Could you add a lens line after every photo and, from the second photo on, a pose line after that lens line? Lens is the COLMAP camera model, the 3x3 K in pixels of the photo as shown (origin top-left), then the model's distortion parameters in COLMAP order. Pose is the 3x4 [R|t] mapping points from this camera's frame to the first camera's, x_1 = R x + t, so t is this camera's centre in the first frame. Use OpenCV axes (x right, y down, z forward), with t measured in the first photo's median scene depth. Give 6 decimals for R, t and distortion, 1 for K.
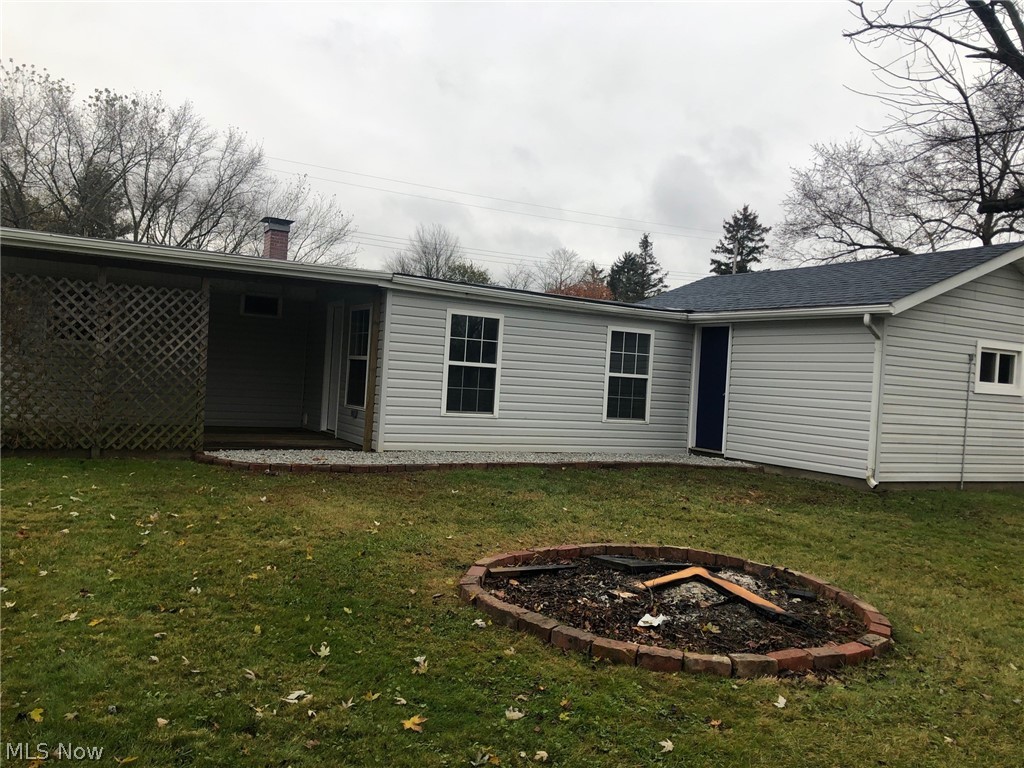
lens RADIAL K [[832.0, 0, 512.0], [0, 832.0, 384.0], [0, 0, 1]] dist [0.016455, 0.002886]
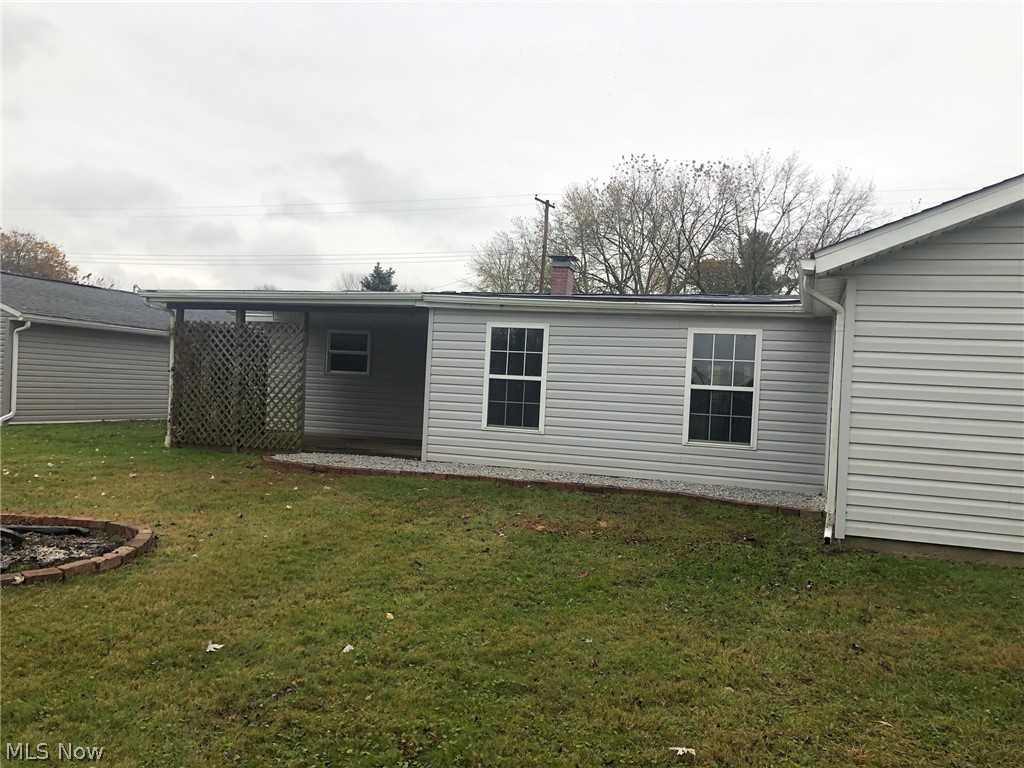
lens RADIAL K [[847.5, 0, 512.0], [0, 847.5, 384.0], [0, 0, 1]] dist [0.002904, 0.010204]
pose [[0.683496, -0.030188, -0.729329, 0.668297], [-0.015781, 0.998300, -0.056110, 0.039331], [0.729783, 0.049861, 0.681858, 0.322244]]
